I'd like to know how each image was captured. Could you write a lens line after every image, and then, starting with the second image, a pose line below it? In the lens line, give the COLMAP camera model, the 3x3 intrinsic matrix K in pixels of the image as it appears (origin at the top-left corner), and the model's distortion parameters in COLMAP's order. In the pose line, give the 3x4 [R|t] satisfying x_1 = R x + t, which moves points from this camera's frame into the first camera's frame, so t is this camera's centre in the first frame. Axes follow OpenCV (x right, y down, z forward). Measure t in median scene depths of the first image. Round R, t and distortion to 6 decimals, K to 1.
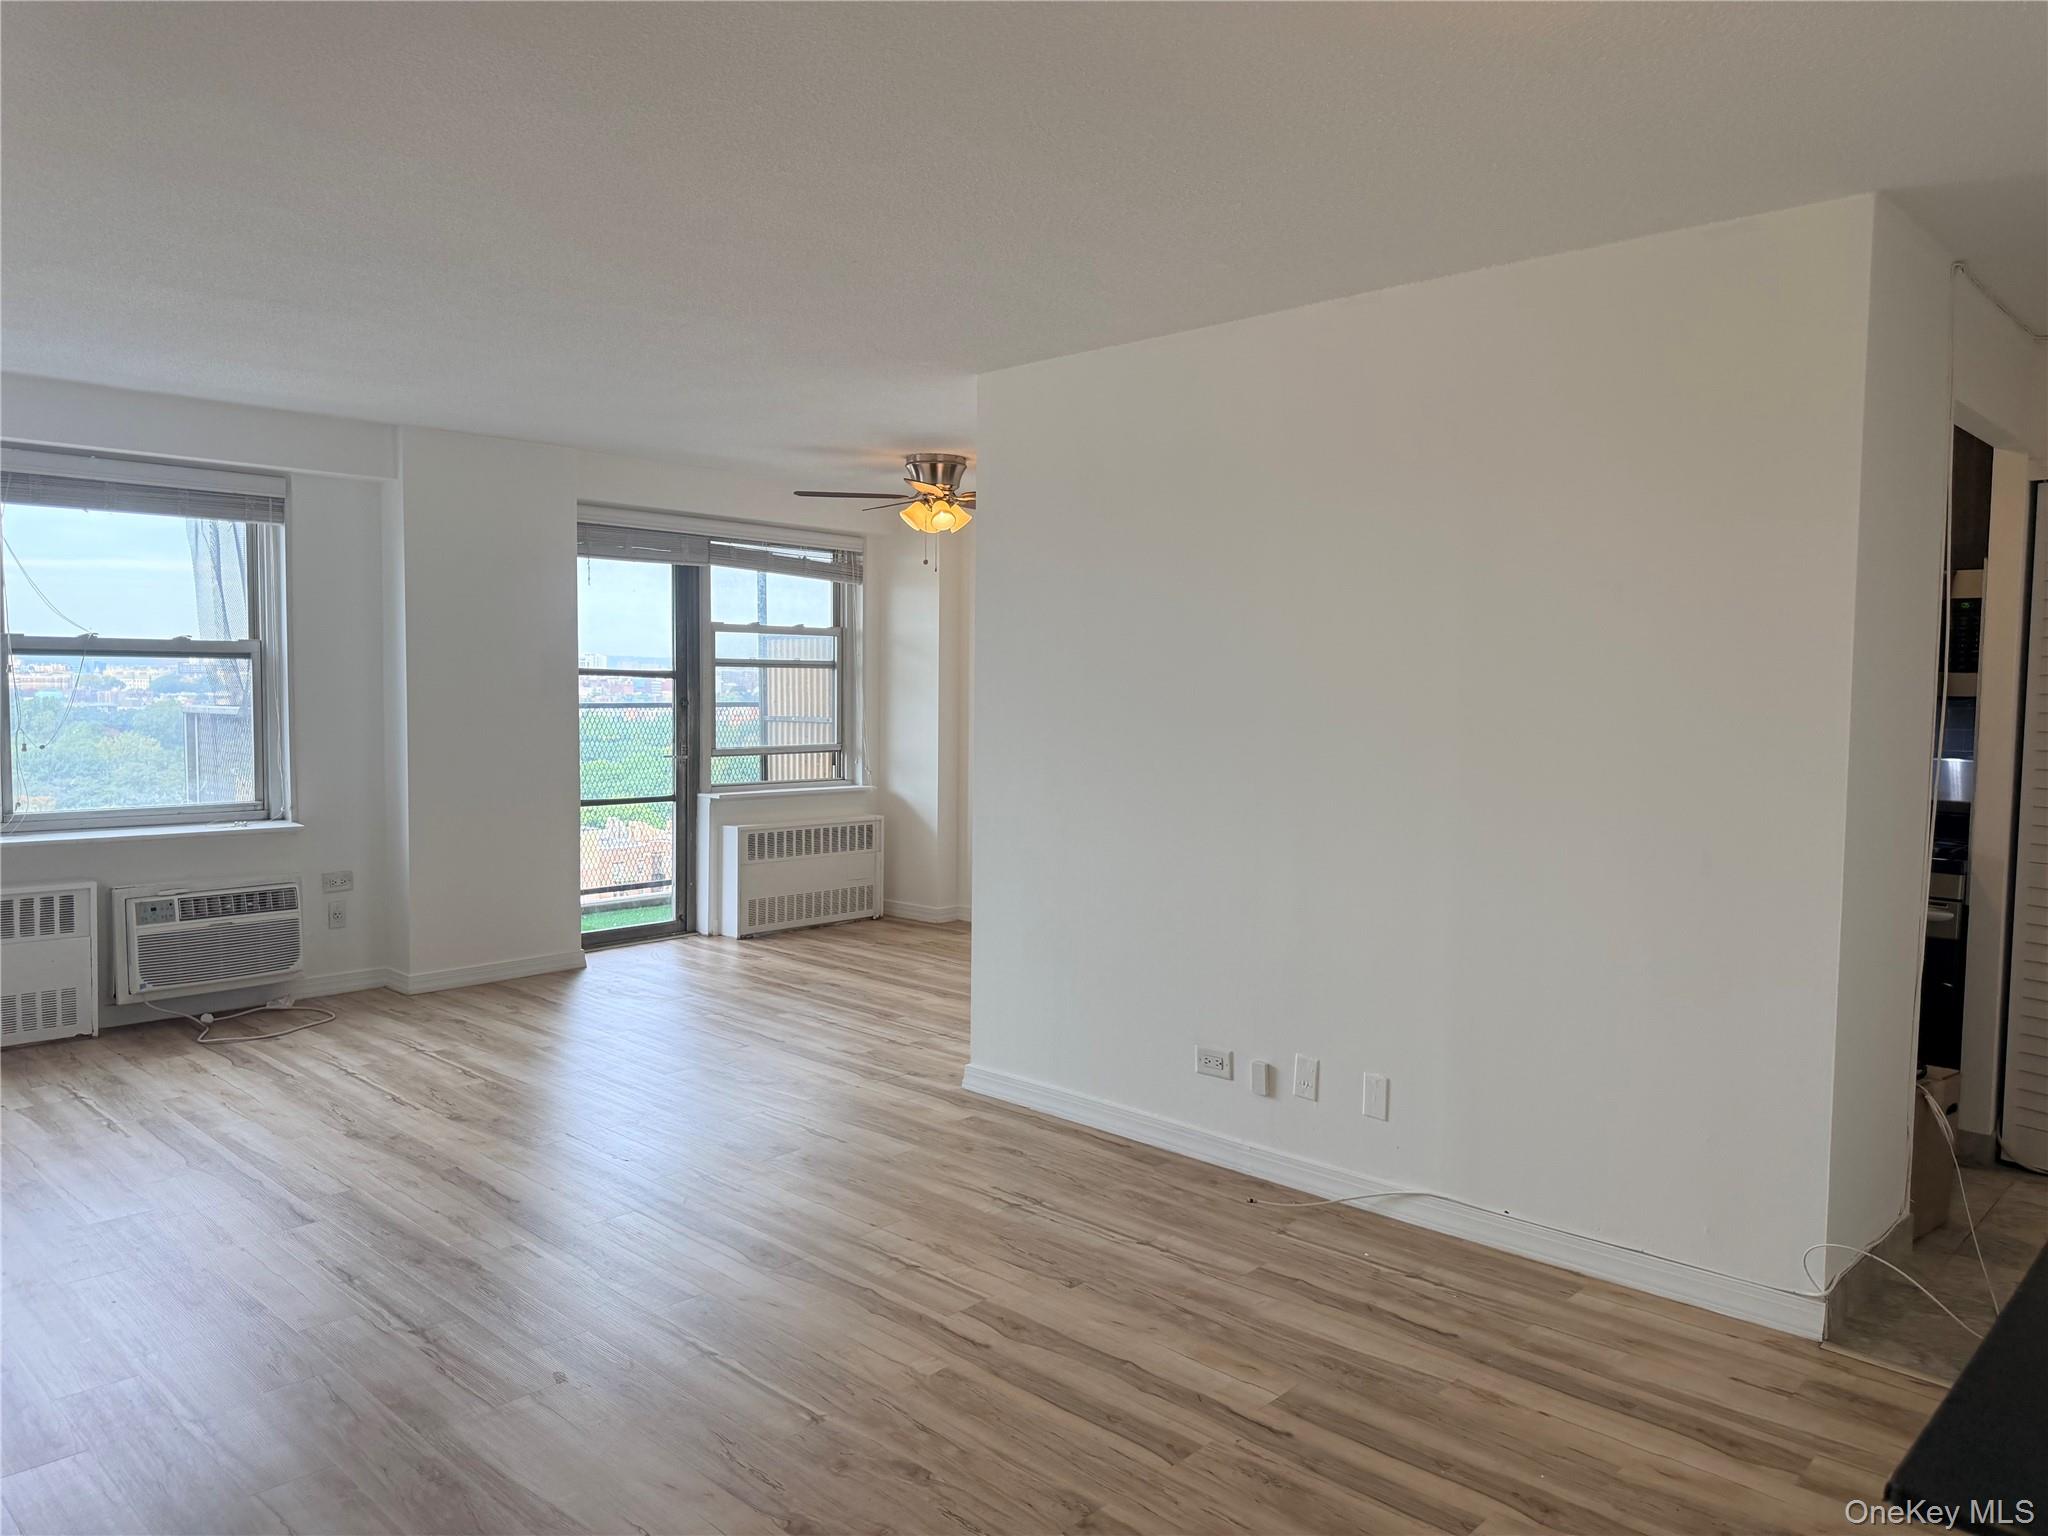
lens RADIAL K [[1447.7, 0, 1024.0], [0, 1447.7, 768.0], [0, 0, 1]] dist [0.007528, -0.000092]
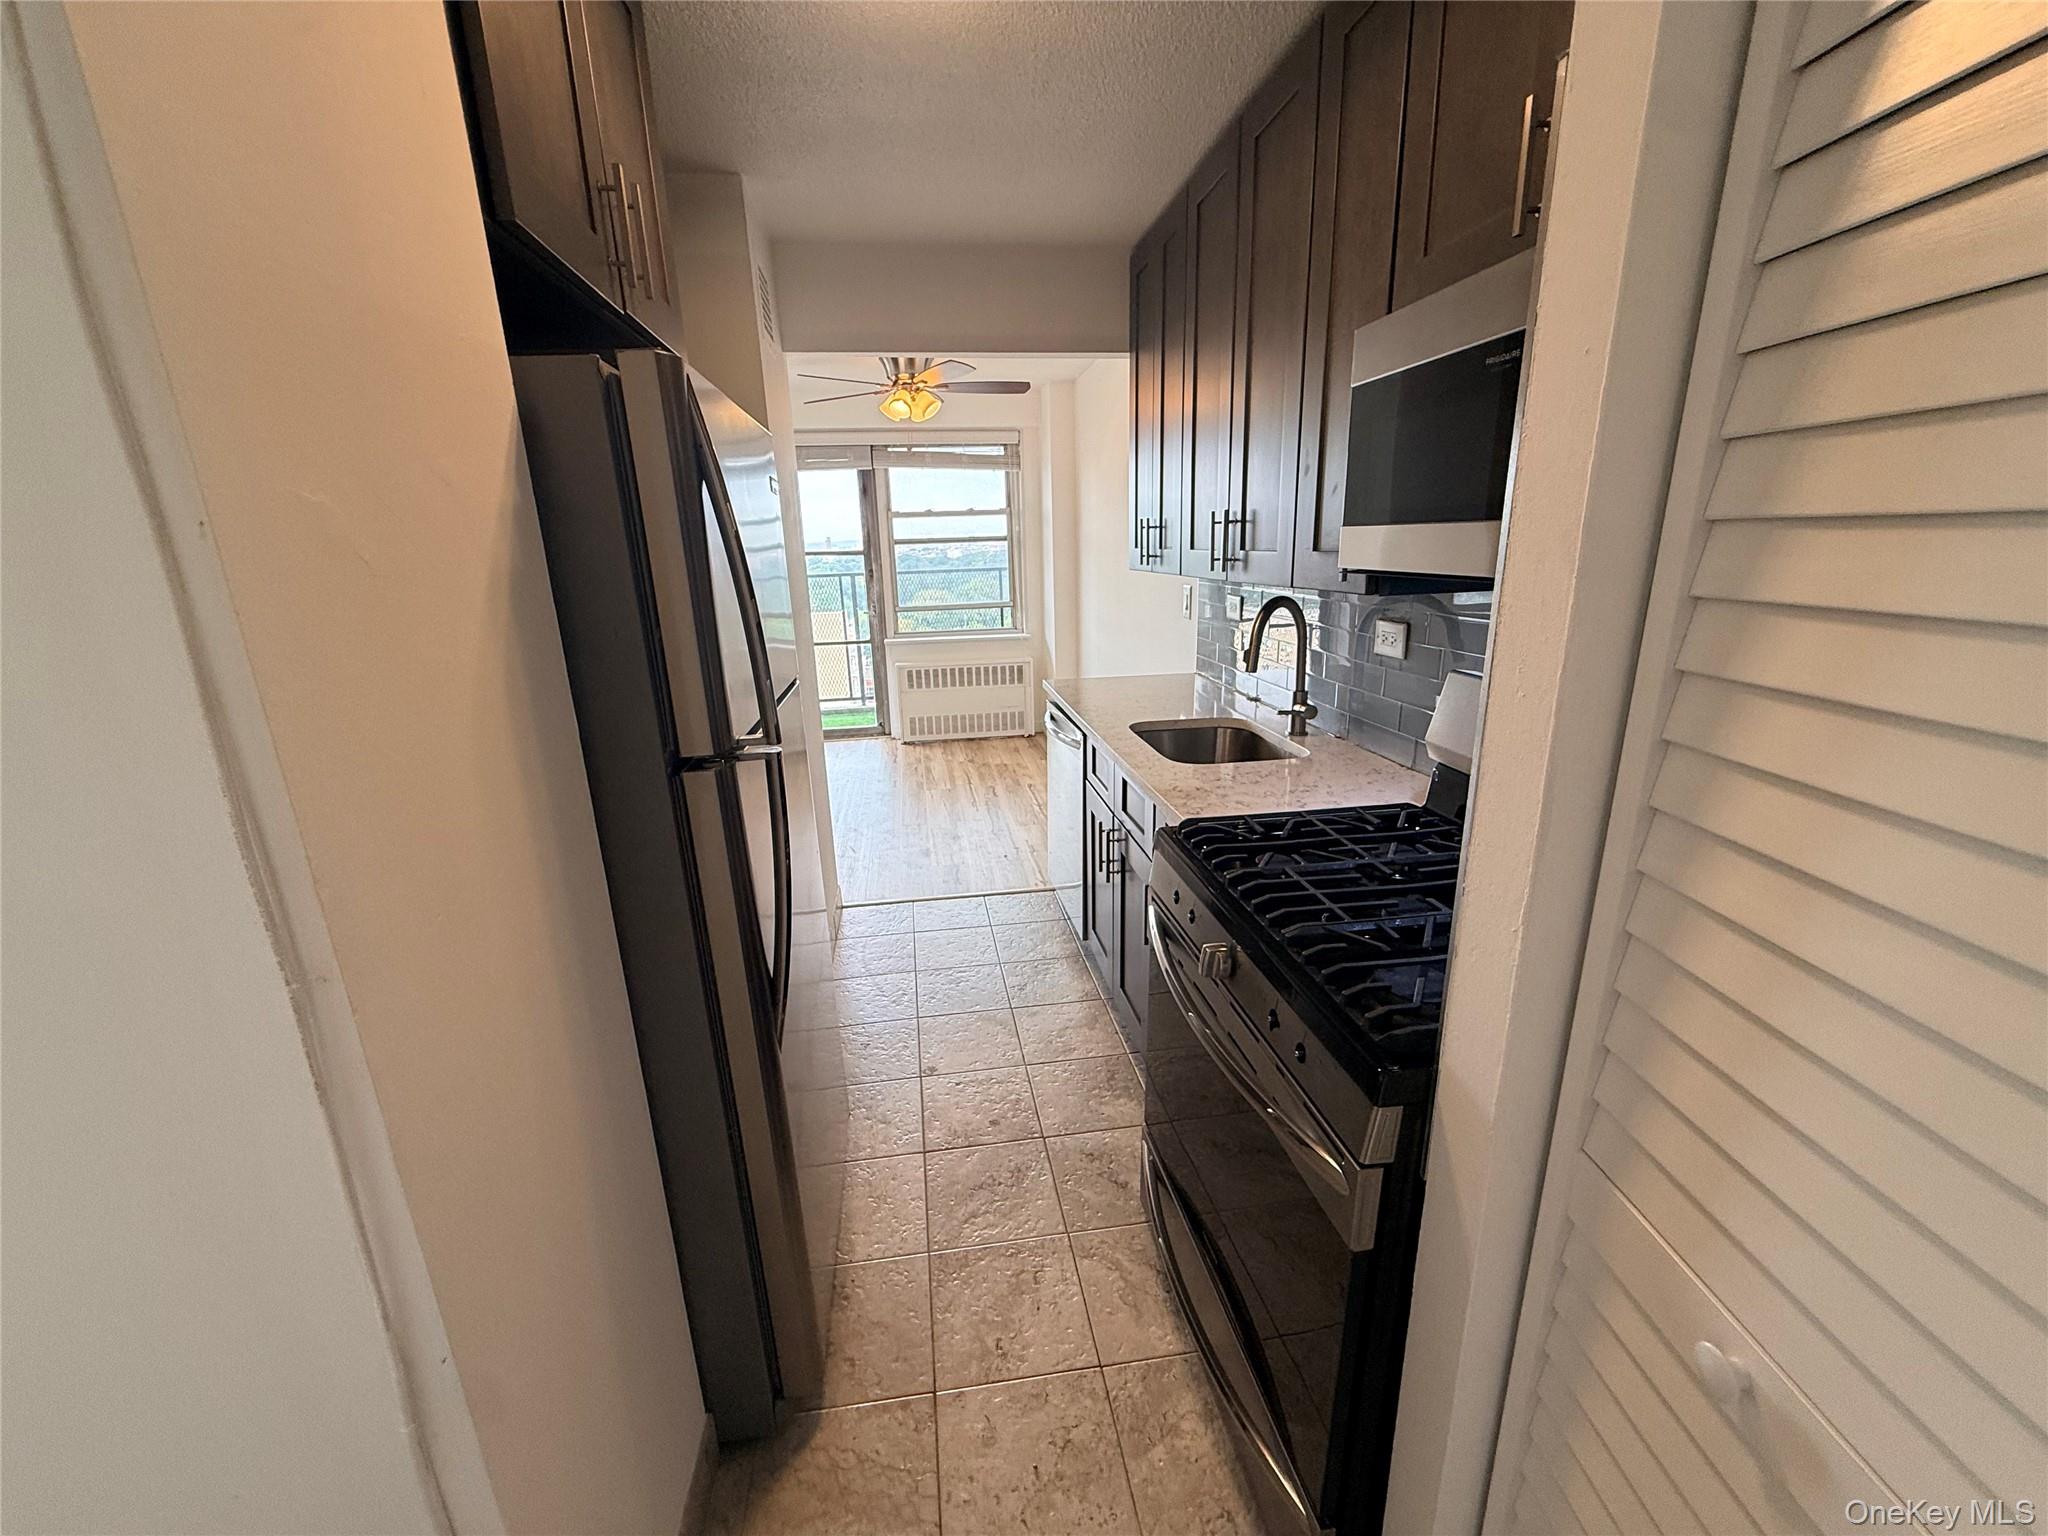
lens RADIAL K [[827.9, 0, 1024.0], [0, 827.9, 768.0], [0, 0, 1]] dist [-0.000296, 0.000026]
pose [[0.774237, 0.123930, -0.620643, 0.158612], [0.002824, 0.979955, 0.199199, -0.007757], [0.632889, -0.155980, 0.758368, 0.183577]]
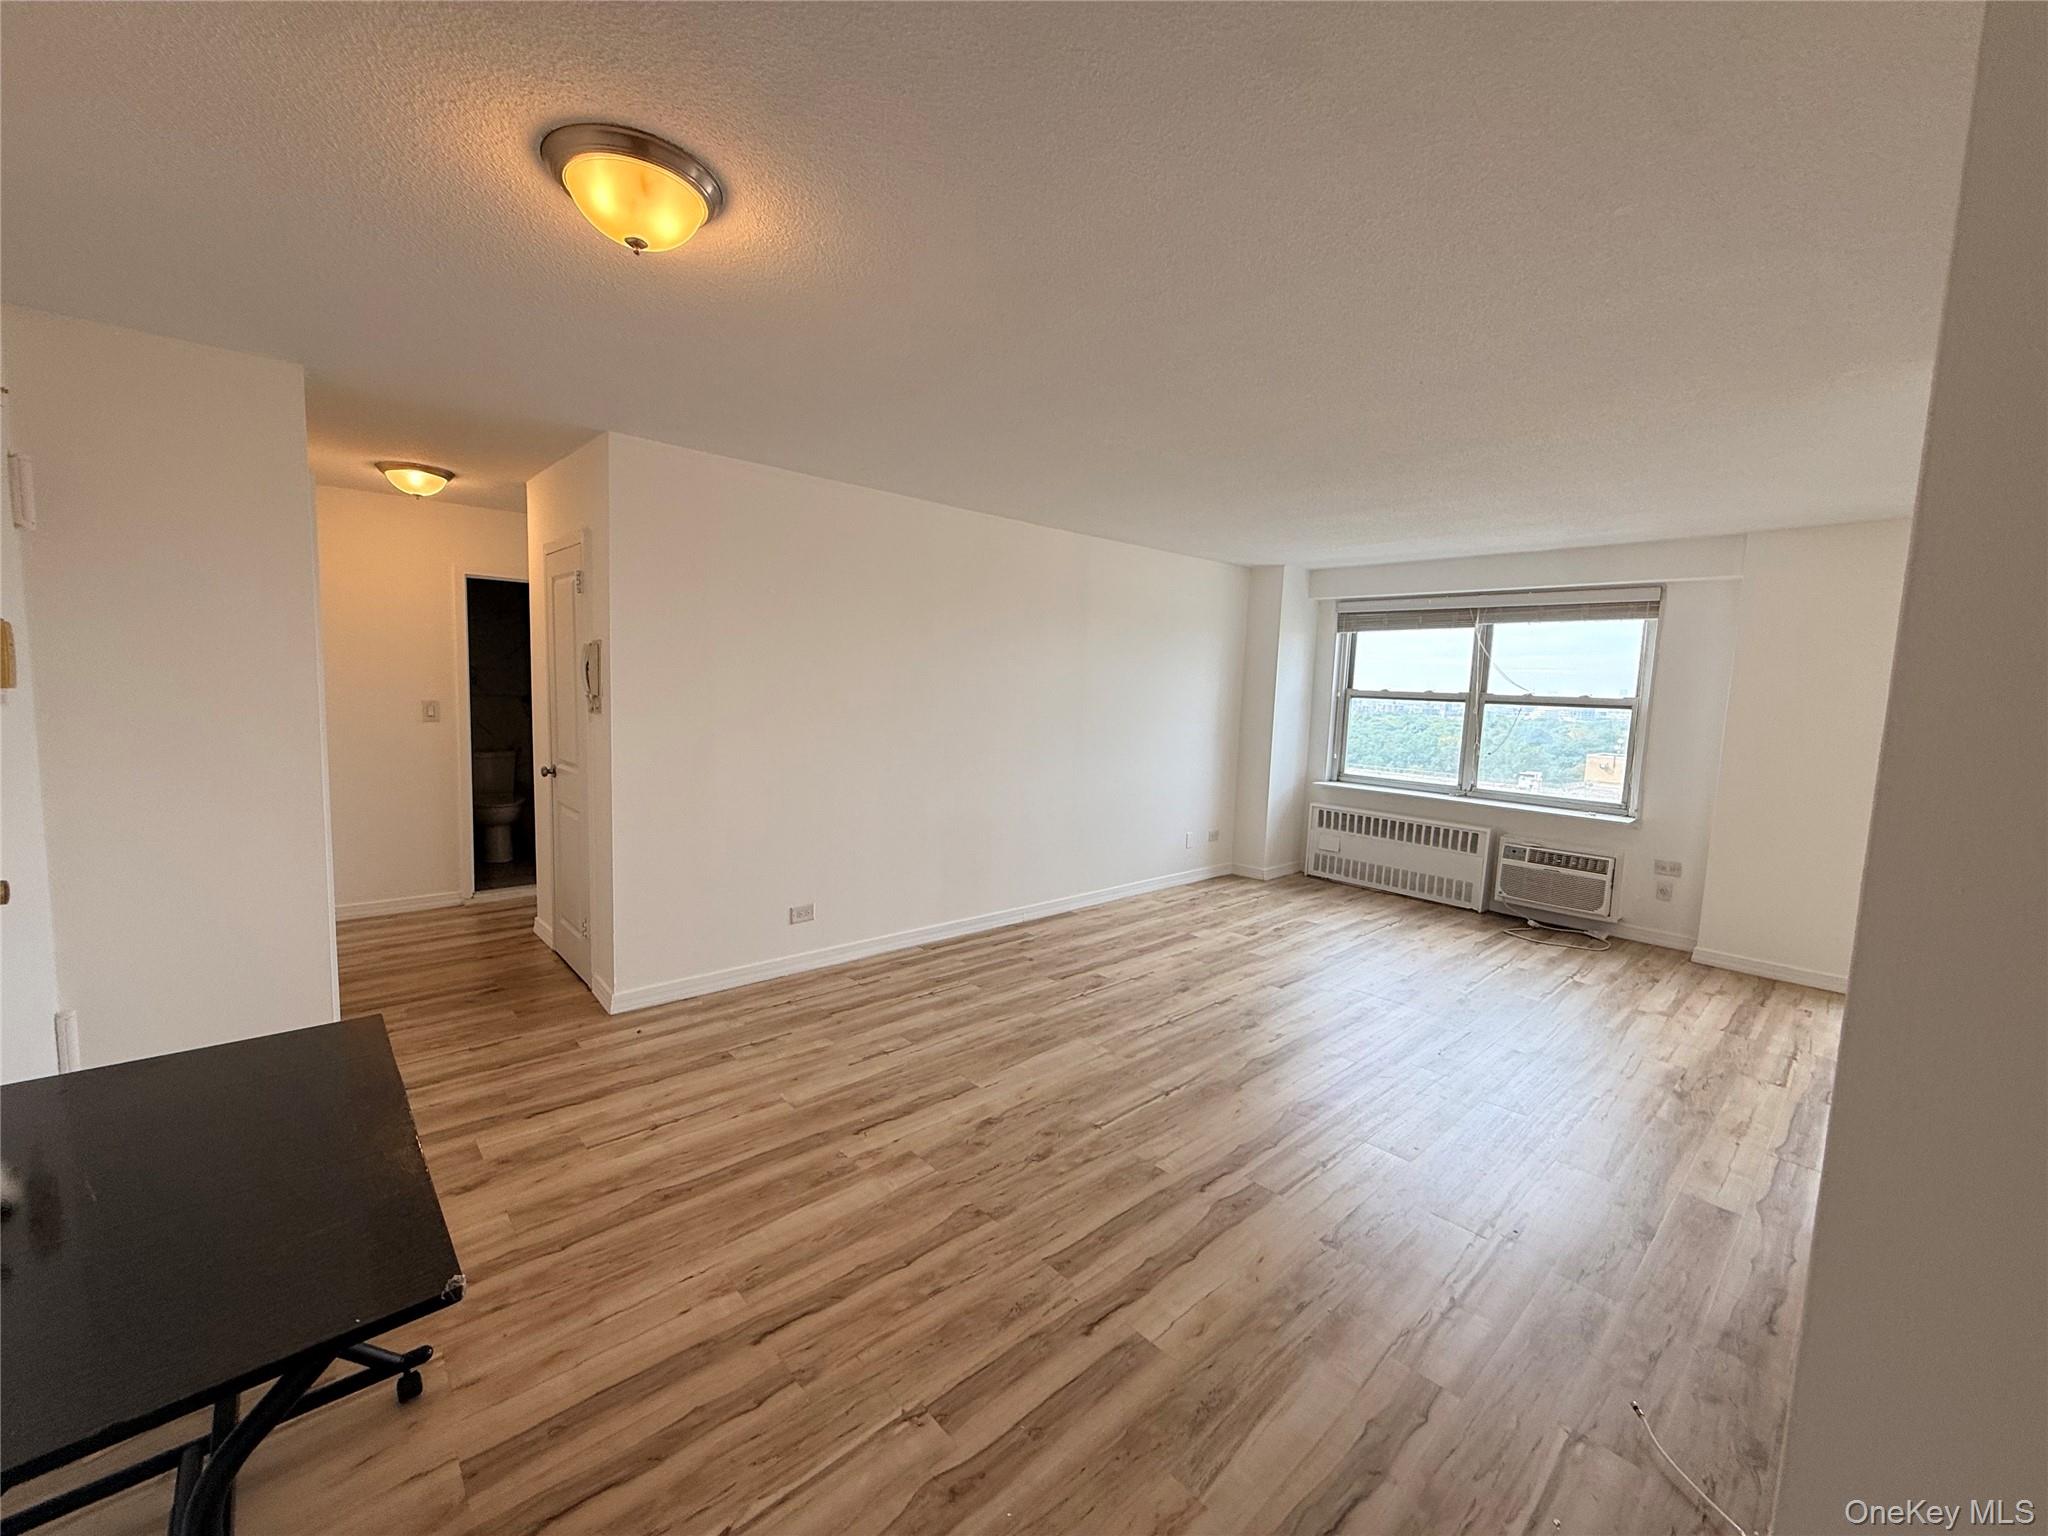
lens RADIAL K [[827.9, 0, 1024.0], [0, 827.9, 768.0], [0, 0, 1]] dist [-0.000296, 0.000026]
pose [[-0.074442, 0.083717, -0.993705, 0.795909], [-0.104255, 0.990356, 0.091245, -0.057969], [0.991761, 0.110391, -0.064996, 0.905889]]
